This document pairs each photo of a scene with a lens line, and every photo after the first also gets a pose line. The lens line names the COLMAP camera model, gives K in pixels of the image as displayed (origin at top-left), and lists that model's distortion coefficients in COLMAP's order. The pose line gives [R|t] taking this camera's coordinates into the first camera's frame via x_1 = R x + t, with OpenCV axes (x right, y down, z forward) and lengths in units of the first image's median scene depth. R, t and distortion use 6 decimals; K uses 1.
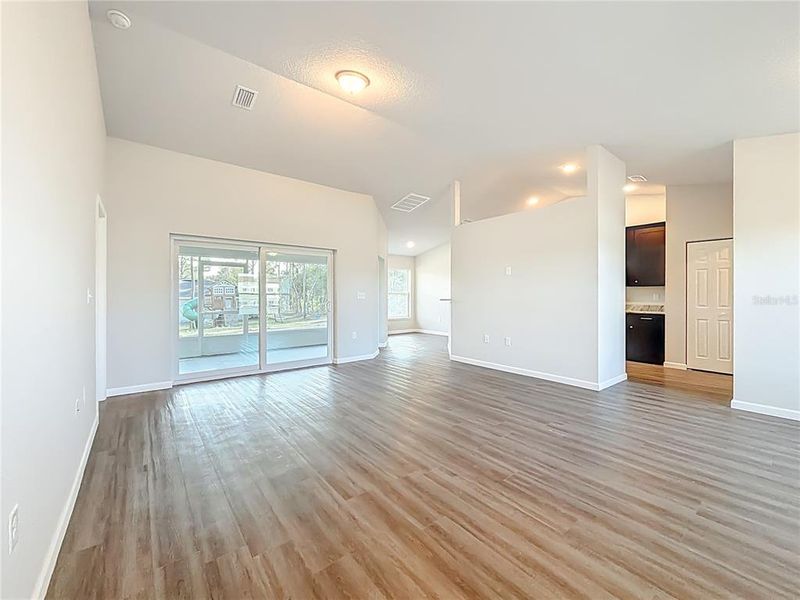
lens RADIAL K [[328.1, 0, 399.3], [0, 328.1, 297.1], [0, 0, 1]] dist [0.008428, -0.000193]
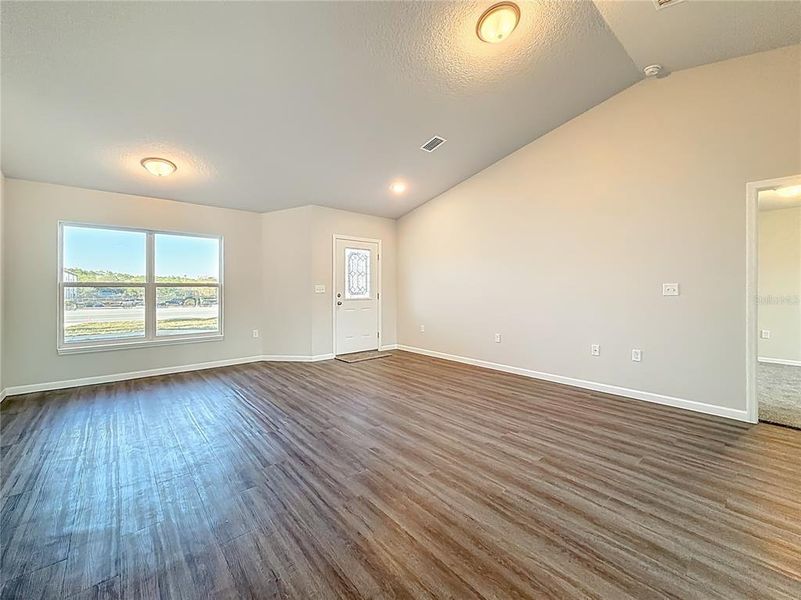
lens RADIAL K [[328.5, 0, 401.2], [0, 328.5, 293.0], [0, 0, 1]] dist [0.008428, -0.000193]
pose [[-0.999191, 0.001204, -0.040192, 0.139183], [0.000482, 0.999838, 0.017969, -0.011193], [0.040207, 0.017936, -0.999030, 1.956939]]
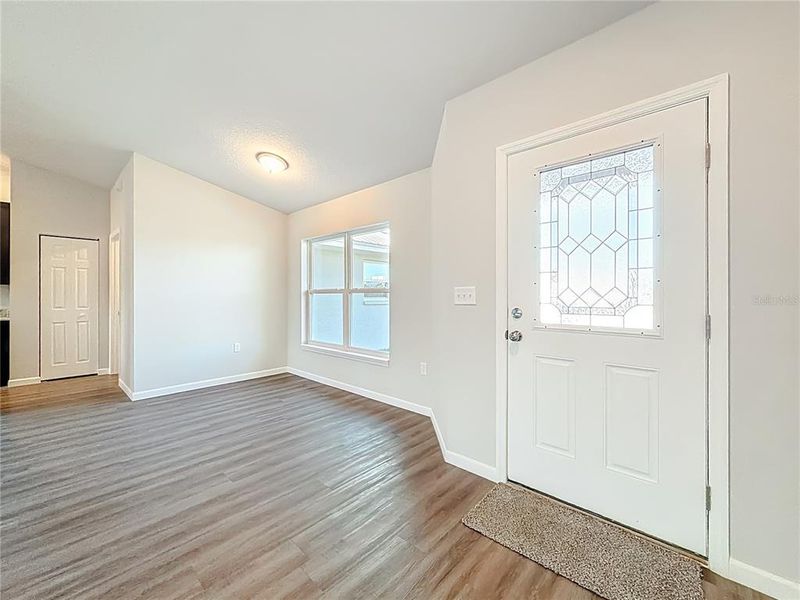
lens RADIAL K [[328.1, 0, 400.4], [0, 328.1, 294.2], [0, 0, 1]] dist [0.008428, -0.000193]
pose [[-0.143325, 0.003333, 0.989670, -0.212223], [0.007207, 0.999971, -0.002324, -0.002632], [-0.989649, 0.006799, -0.143345, 0.351336]]
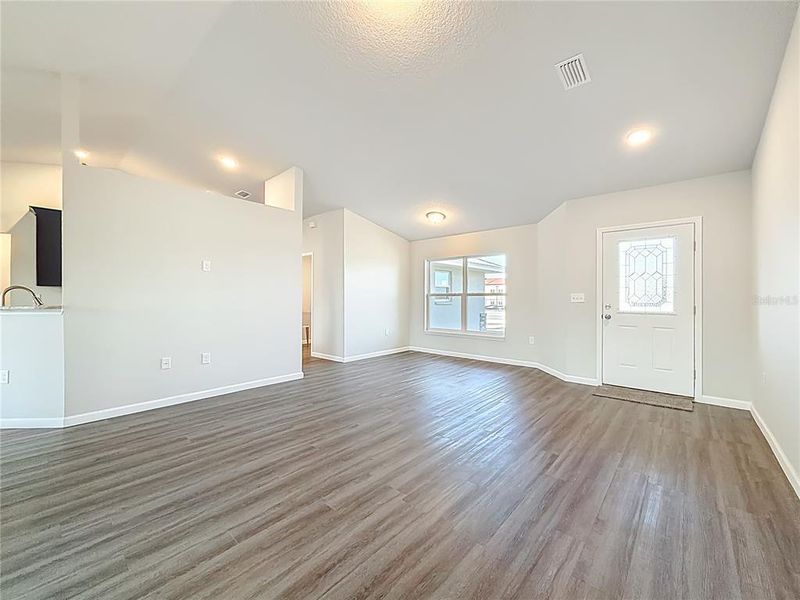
lens RADIAL K [[328.1, 0, 401.3], [0, 328.1, 297.3], [0, 0, 1]] dist [0.008428, -0.000193]
pose [[-0.178264, -0.001841, 0.983981, -0.855837], [0.003202, 0.999992, 0.002451, -0.009946], [-0.983977, 0.003588, -0.178257, 1.184483]]
